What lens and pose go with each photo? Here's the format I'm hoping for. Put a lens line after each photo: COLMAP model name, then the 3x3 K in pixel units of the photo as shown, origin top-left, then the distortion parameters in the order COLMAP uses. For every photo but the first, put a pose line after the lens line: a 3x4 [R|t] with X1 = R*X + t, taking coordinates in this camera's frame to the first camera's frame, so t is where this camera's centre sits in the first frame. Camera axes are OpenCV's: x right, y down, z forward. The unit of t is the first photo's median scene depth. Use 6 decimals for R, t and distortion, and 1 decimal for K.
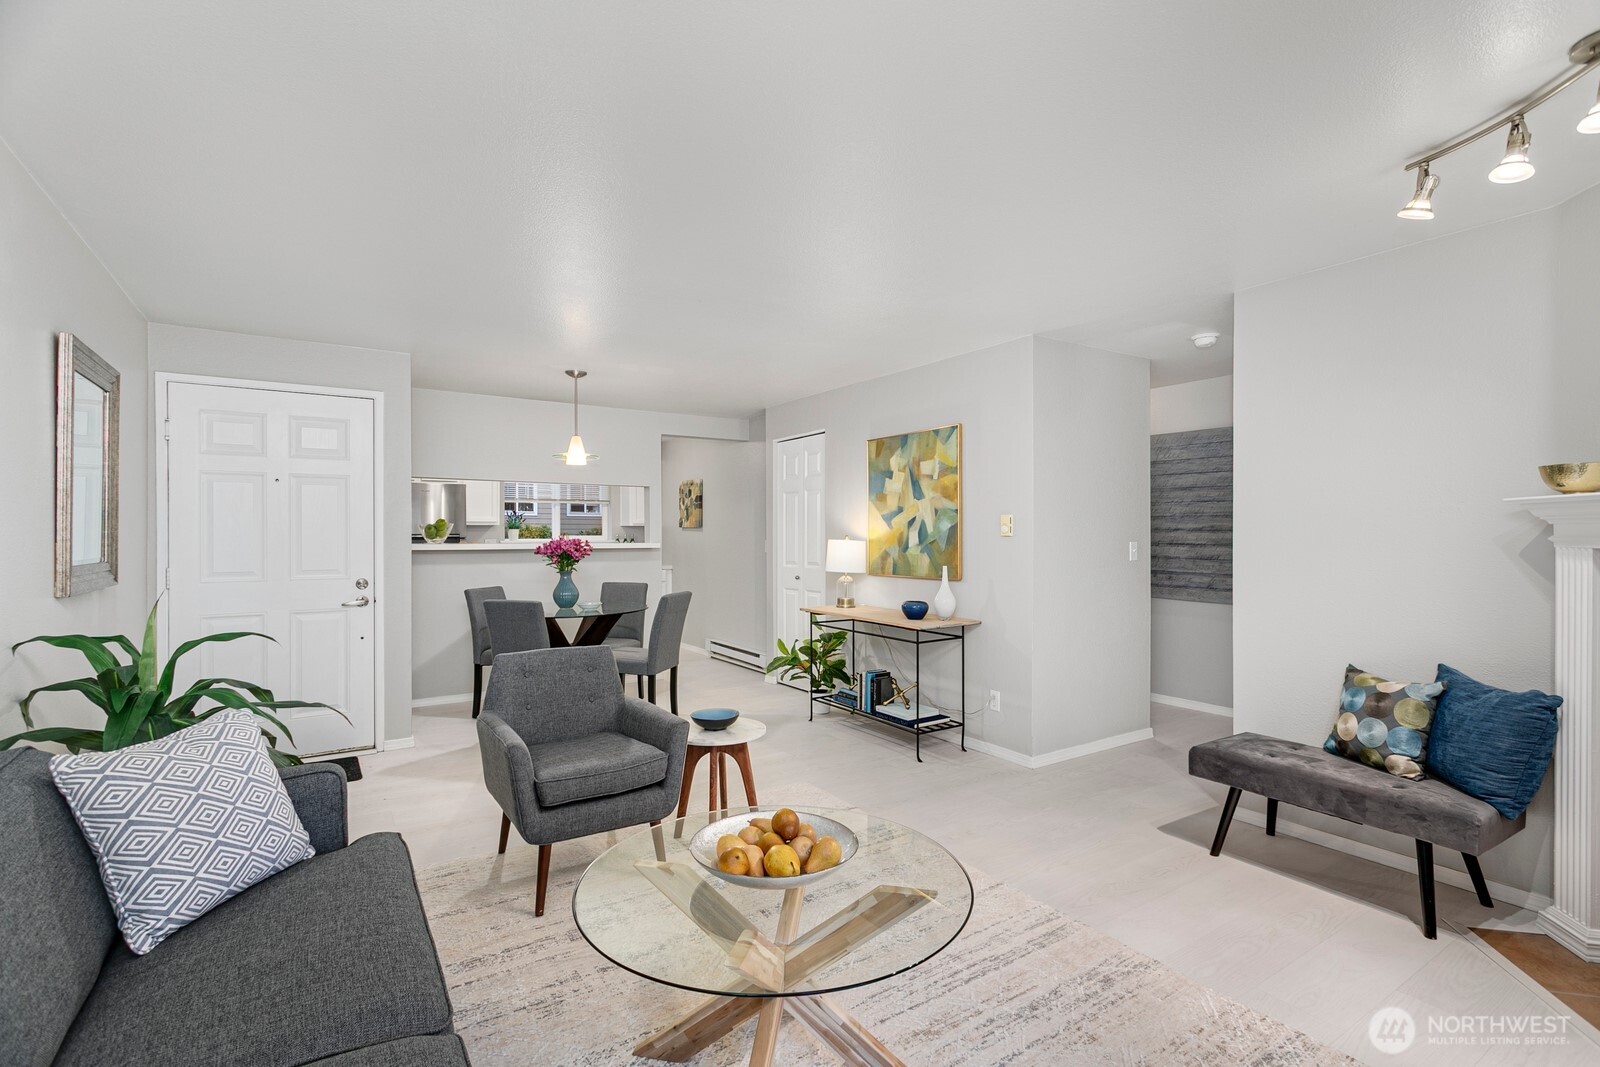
lens RADIAL K [[741.6, 0, 797.7], [0, 741.6, 531.7], [0, 0, 1]] dist [0.000801, 0.002545]
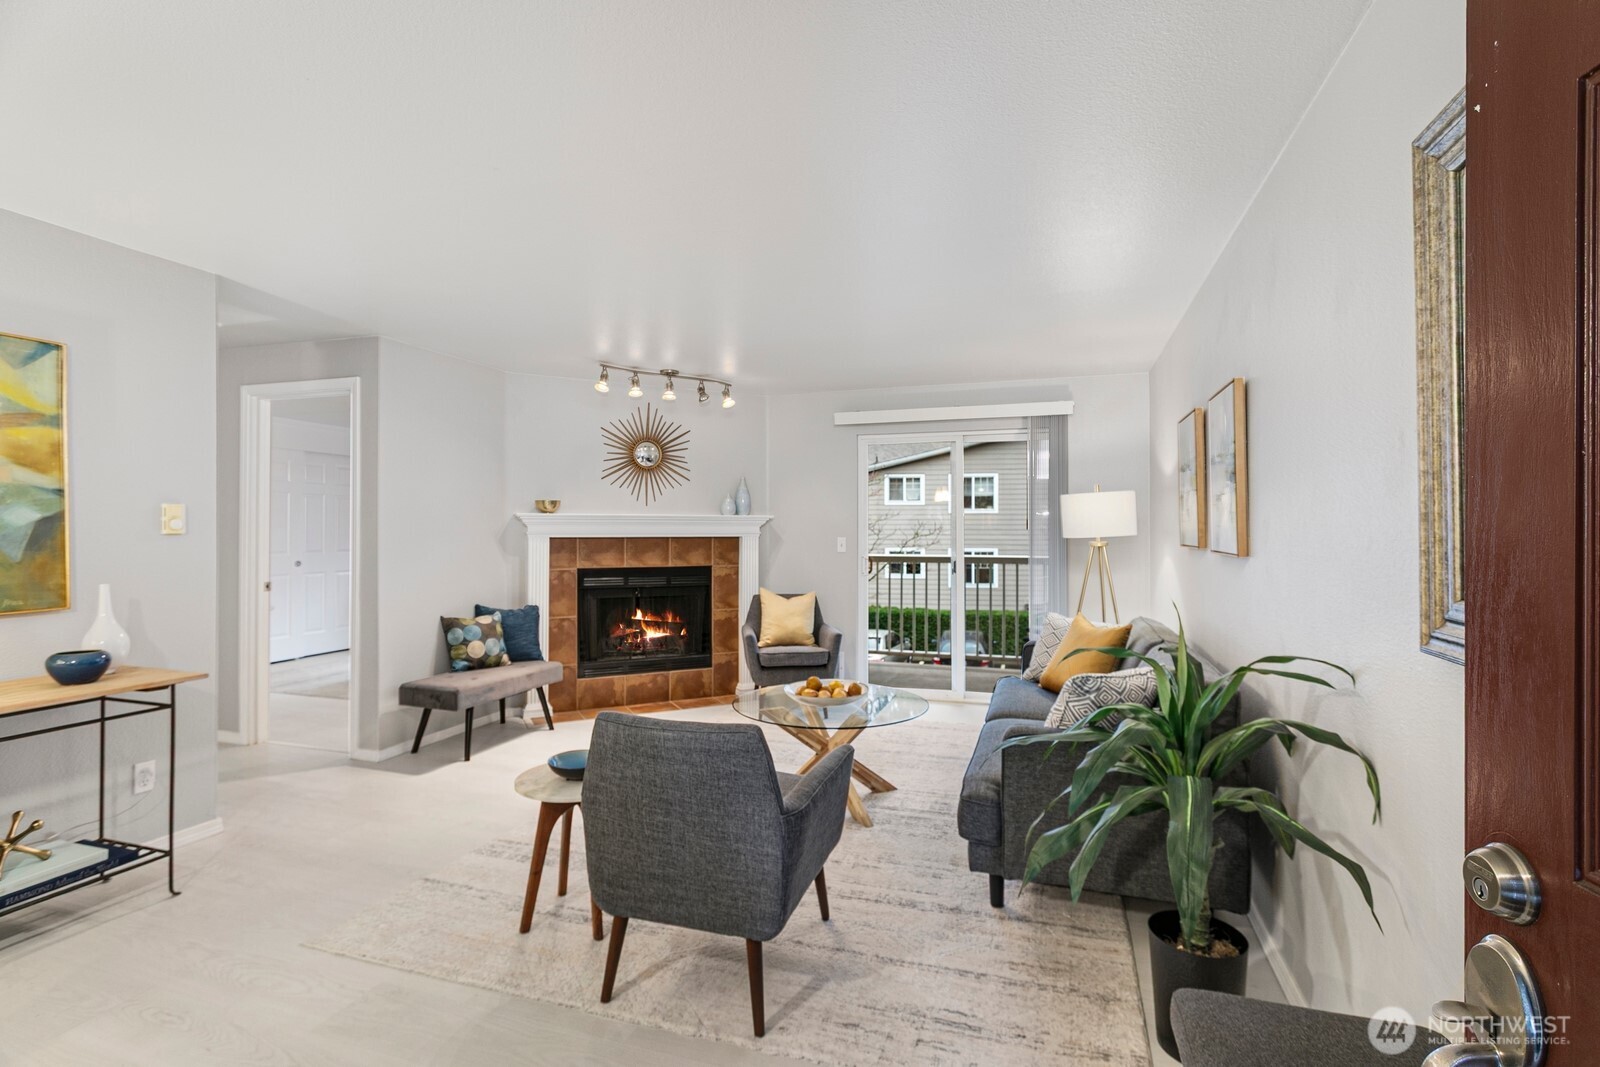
lens RADIAL K [[741.6, 0, 802.3], [0, 741.6, 530.4], [0, 0, 1]] dist [0.000801, 0.002545]
pose [[-0.620812, 0.000258, 0.783959, -0.629872], [-0.003427, 0.999989, -0.003044, 0.002074], [-0.783952, -0.004577, -0.620805, 0.936798]]
